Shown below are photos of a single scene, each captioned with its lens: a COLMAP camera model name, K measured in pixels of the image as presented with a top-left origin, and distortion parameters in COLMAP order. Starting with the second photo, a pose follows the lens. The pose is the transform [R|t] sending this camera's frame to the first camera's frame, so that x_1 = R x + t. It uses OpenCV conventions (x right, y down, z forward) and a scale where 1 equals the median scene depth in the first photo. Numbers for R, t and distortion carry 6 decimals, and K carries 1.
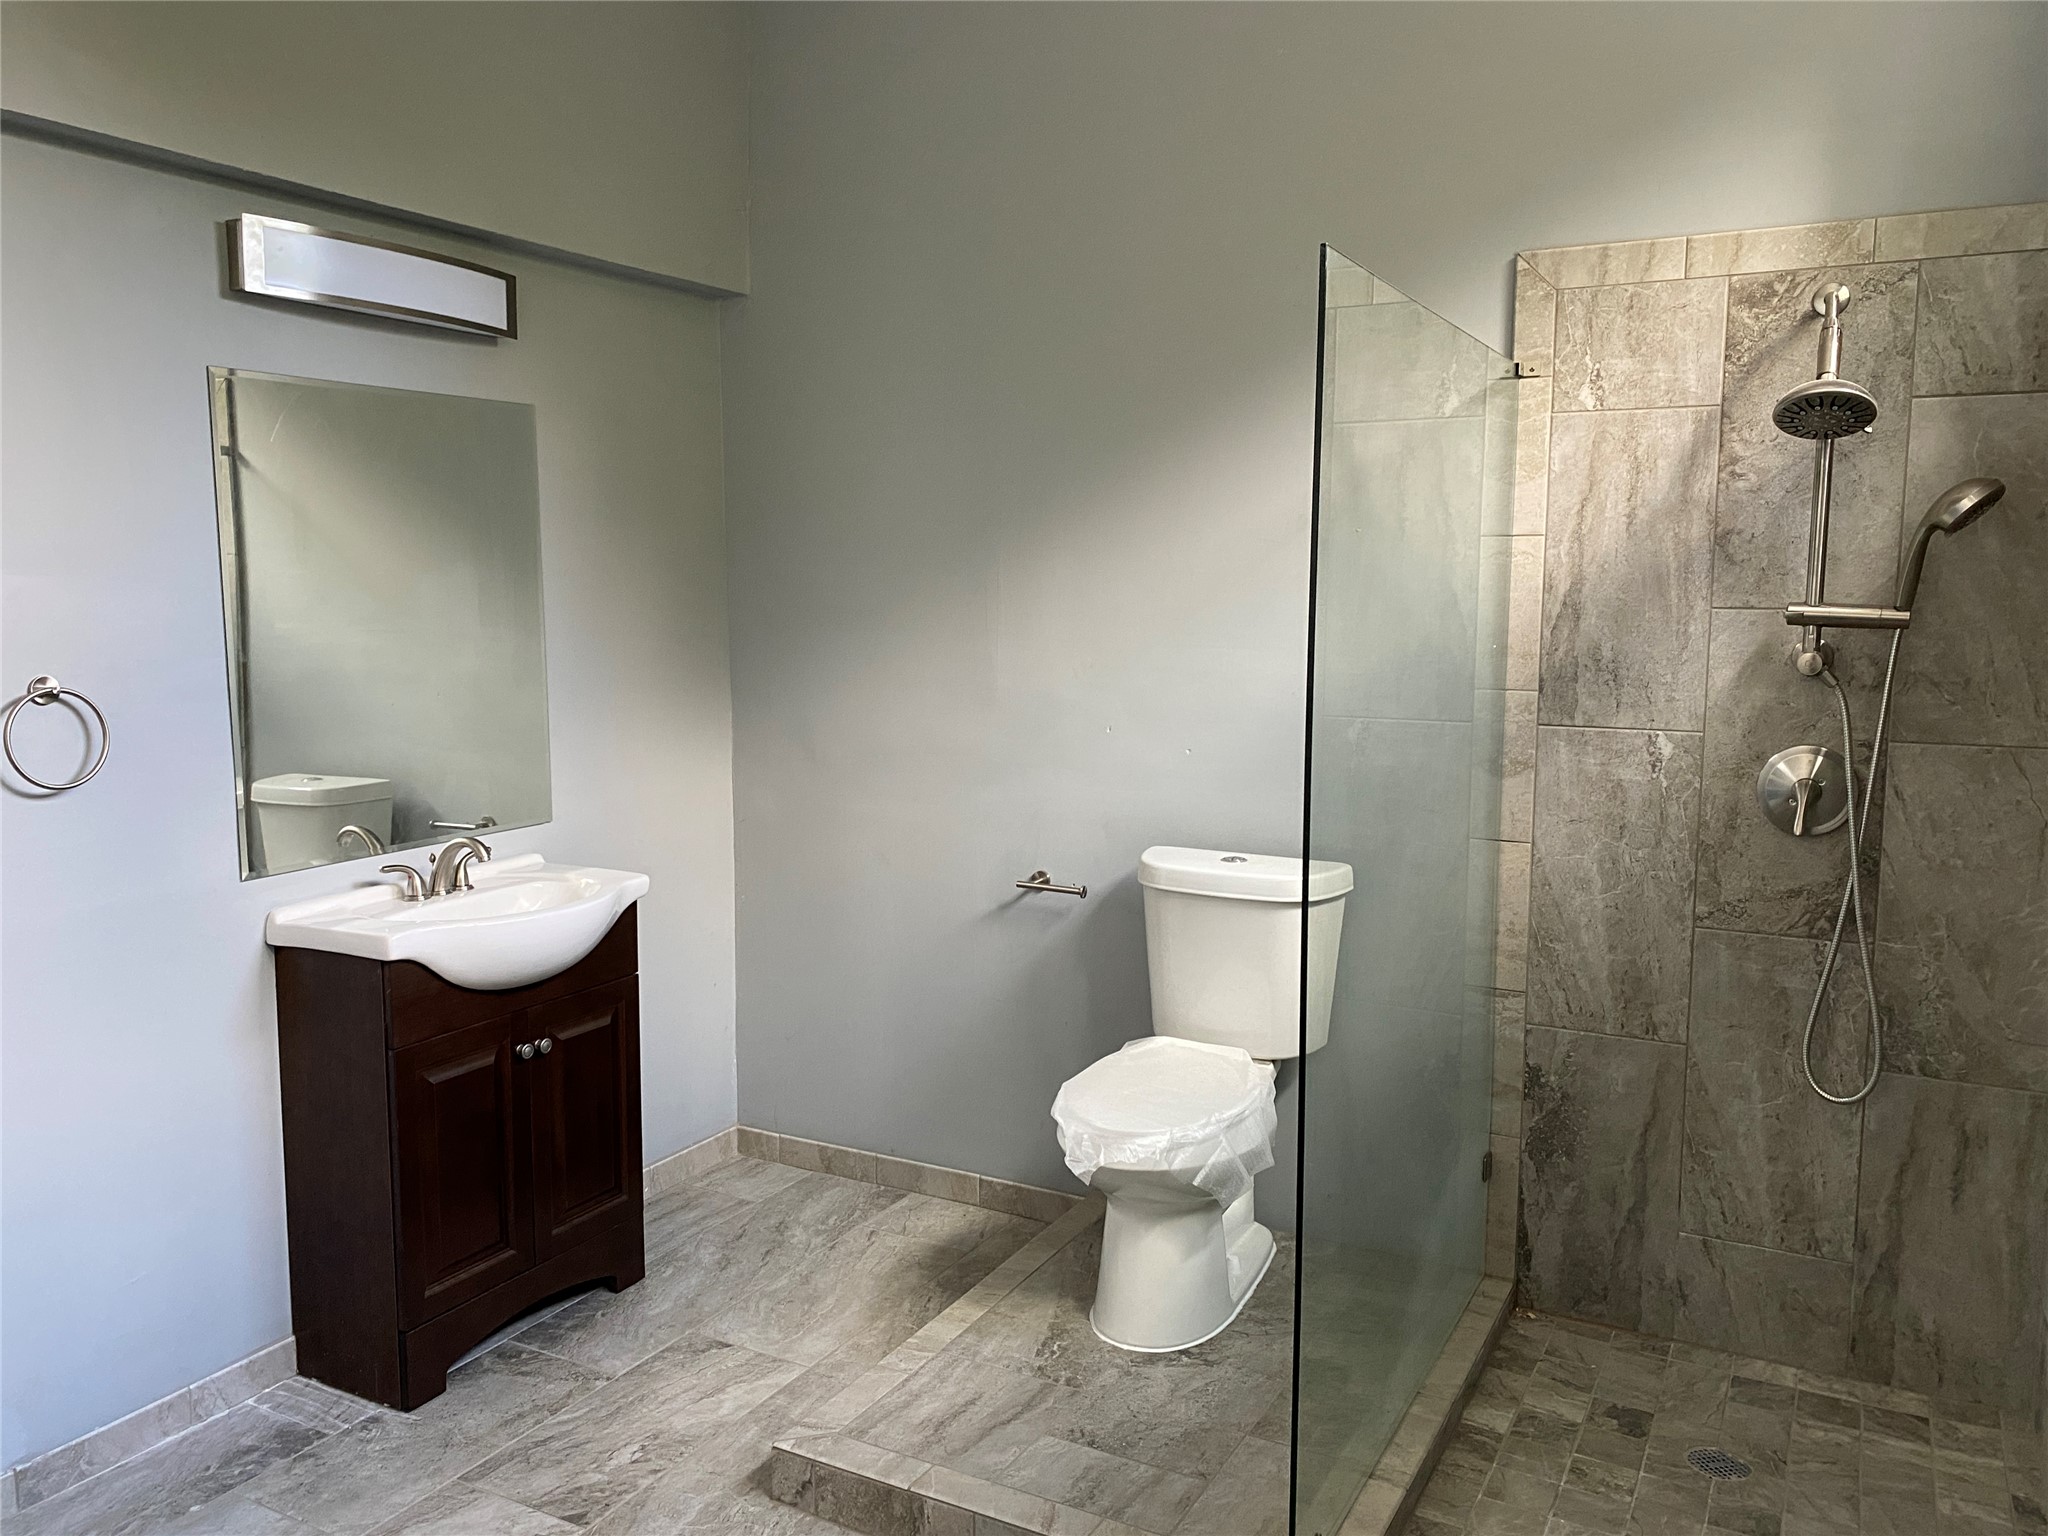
lens RADIAL K [[1564.8, 0, 1034.6], [0, 1564.8, 764.8], [0, 0, 1]] dist [0.056732, -0.064297]
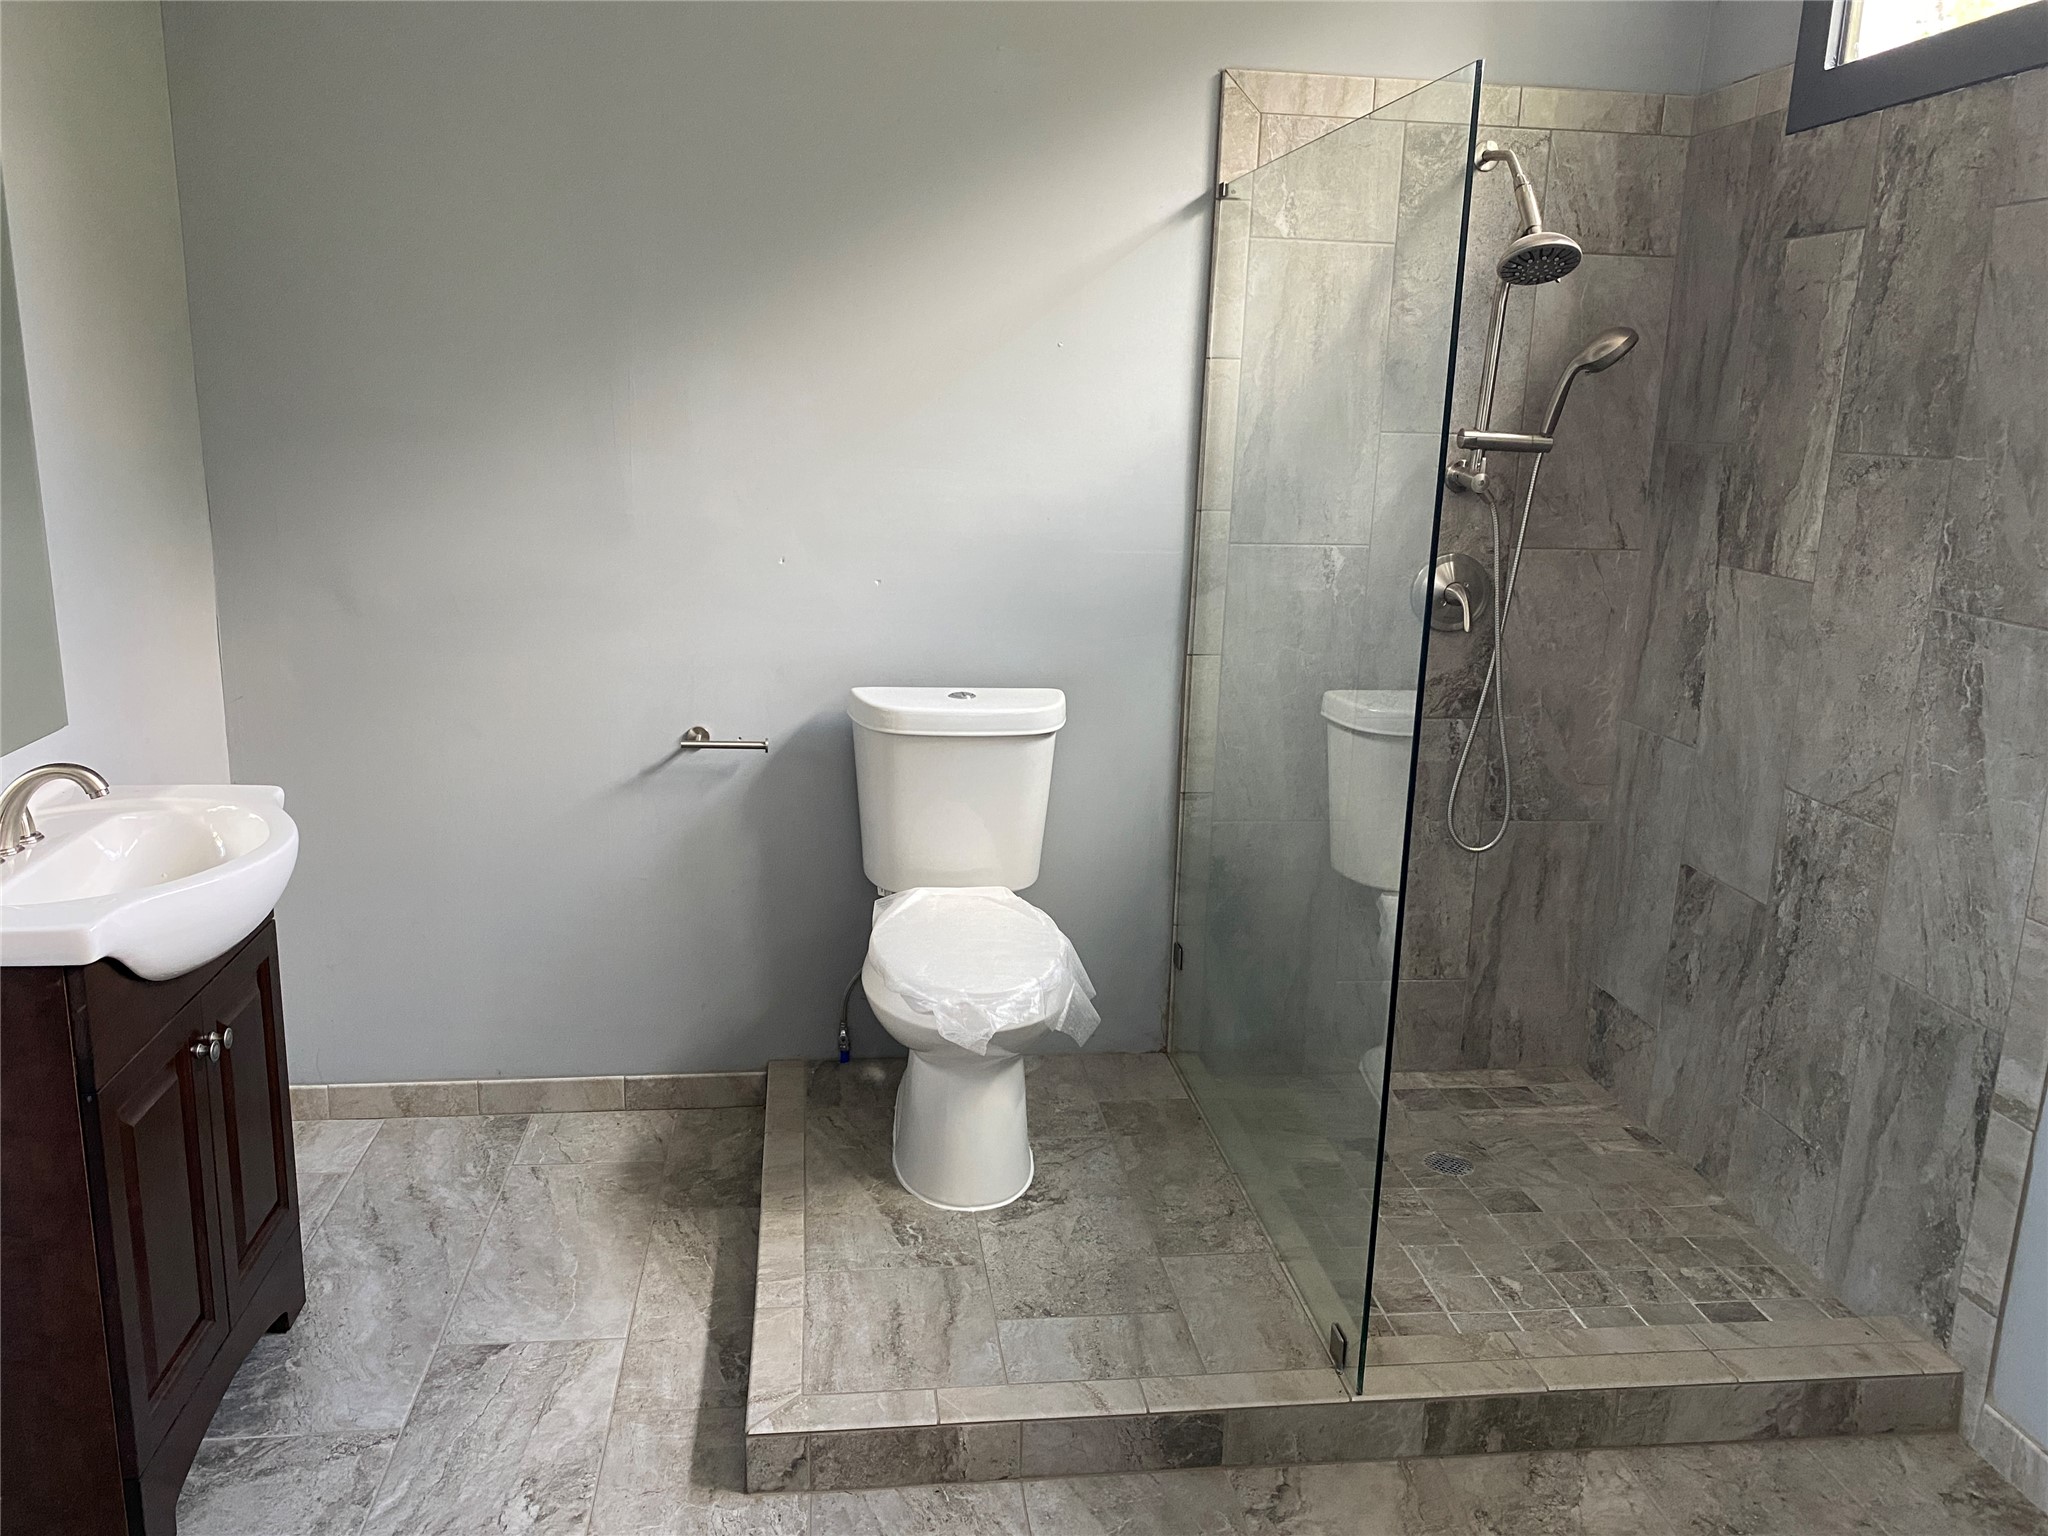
lens RADIAL K [[1564.8, 0, 839.6], [0, 1564.8, 752.3], [0, 0, 1]] dist [0.056732, -0.064297]
pose [[0.813681, -0.110697, 0.570674, -0.538274], [0.039754, 0.989999, 0.135354, -0.041328], [-0.579950, -0.087448, 0.809945, 0.301067]]
